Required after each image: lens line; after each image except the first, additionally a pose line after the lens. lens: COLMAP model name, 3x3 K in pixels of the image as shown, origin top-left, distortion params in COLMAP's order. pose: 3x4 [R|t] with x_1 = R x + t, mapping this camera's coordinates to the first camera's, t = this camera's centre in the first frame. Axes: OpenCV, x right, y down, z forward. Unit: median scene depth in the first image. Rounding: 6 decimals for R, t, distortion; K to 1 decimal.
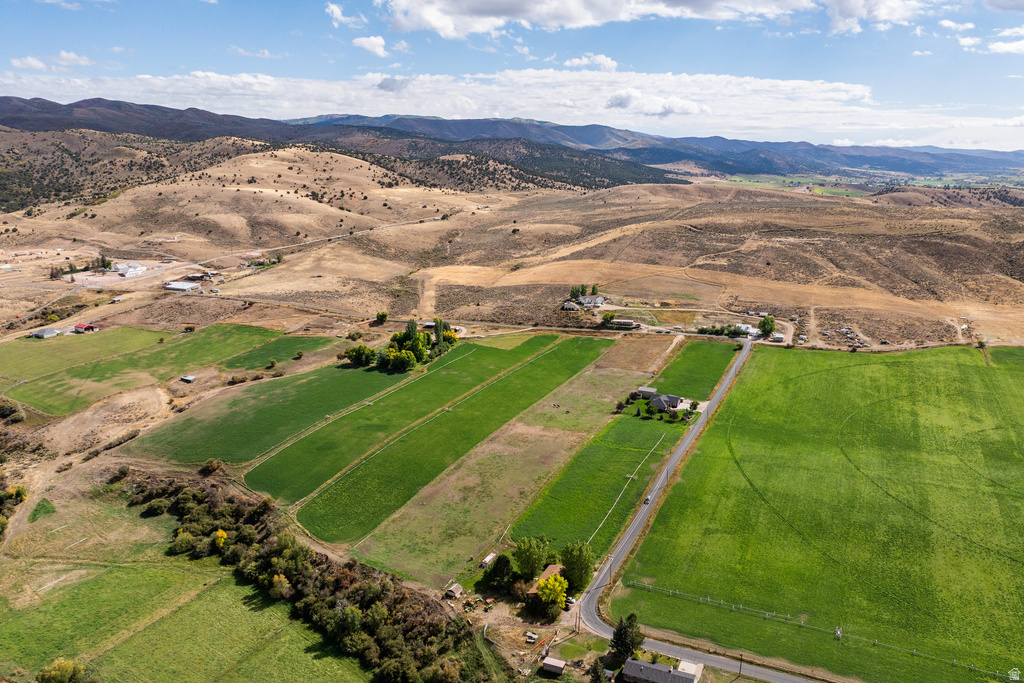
lens RADIAL K [[722.5, 0, 516.2], [0, 722.5, 343.6], [0, 0, 1]] dist [-0.037984, -0.000088]
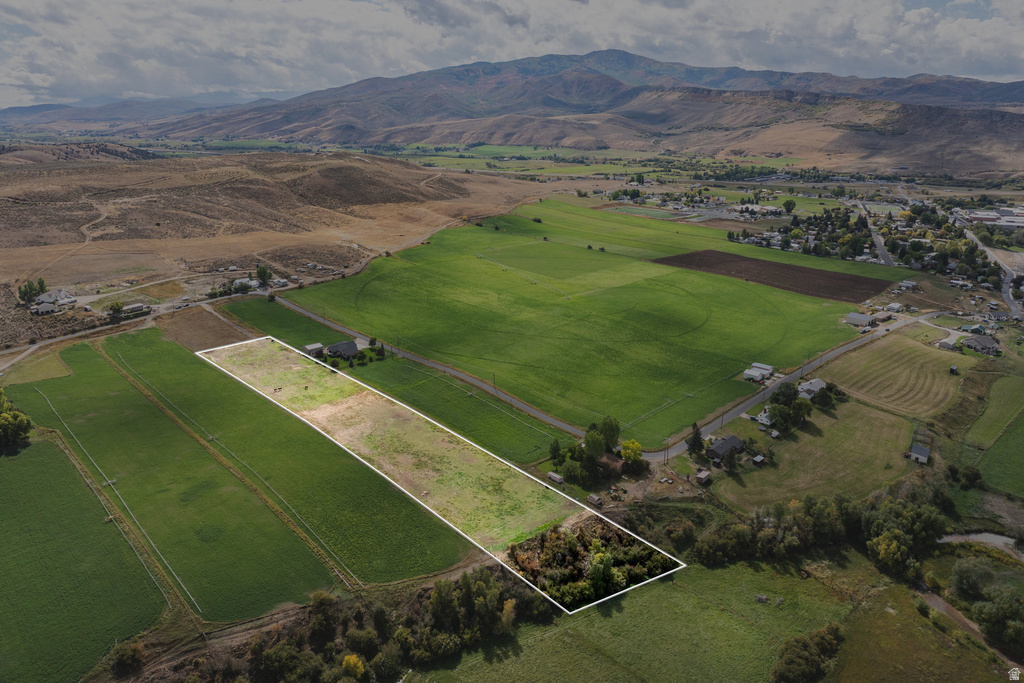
lens RADIAL K [[722.5, 0, 510.9], [0, 722.5, 289.8], [0, 0, 1]] dist [-0.037984, -0.000088]
pose [[0.320639, -0.217653, 0.921855, -0.405125], [0.230313, 0.961948, 0.147012, -0.060832], [-0.918774, 0.165177, 0.358567, 0.249034]]
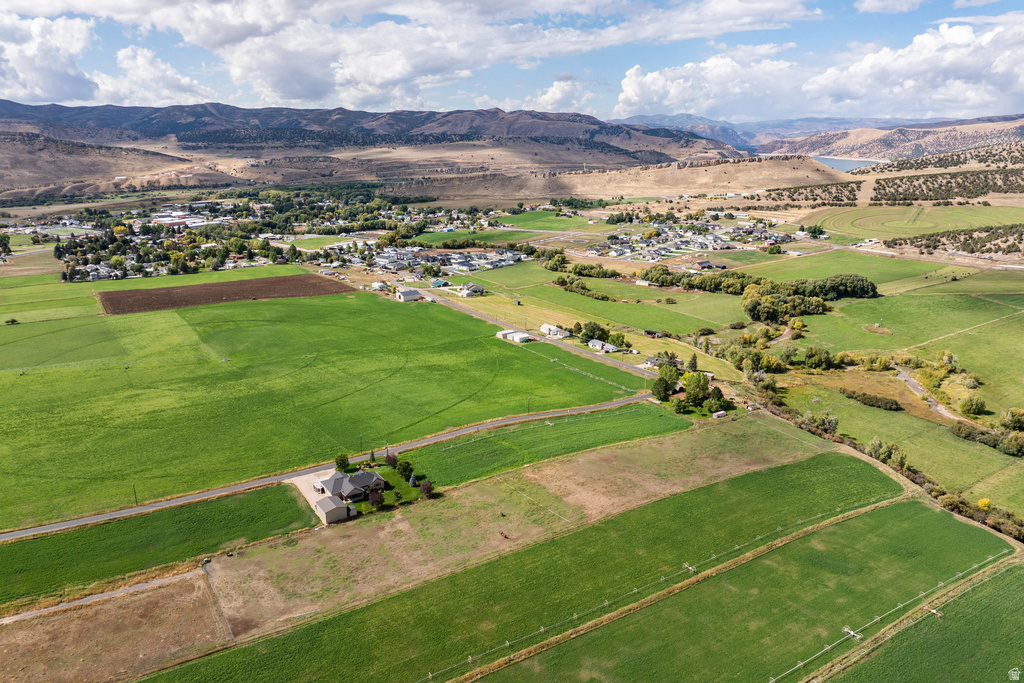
lens RADIAL K [[722.5, 0, 511.7], [0, 722.5, 348.1], [0, 0, 1]] dist [-0.037984, -0.000088]
pose [[-0.865561, -0.134939, 0.482281, -0.131055], [0.131942, 0.867548, 0.479534, -0.195304], [-0.483110, 0.478699, -0.733111, 0.838627]]
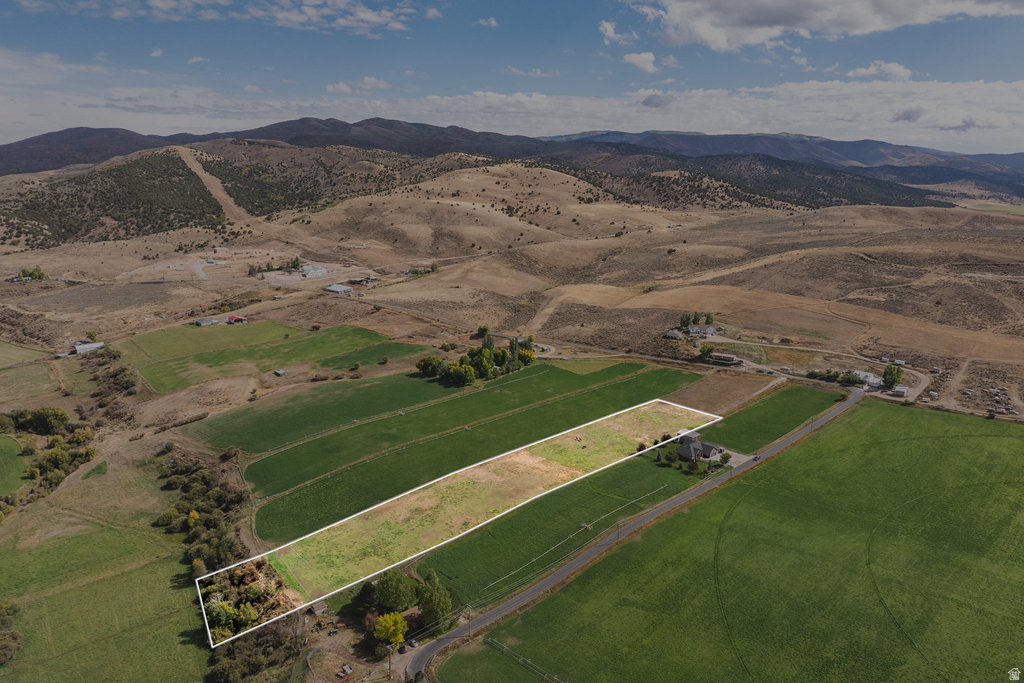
lens RADIAL K [[722.5, 0, 515.2], [0, 722.5, 361.1], [0, 0, 1]] dist [-0.037984, -0.000088]
pose [[0.938466, 0.090617, -0.333271, 0.174951], [-0.090011, 0.995791, 0.017294, -0.013994], [0.333435, 0.013769, 0.942673, 0.056898]]
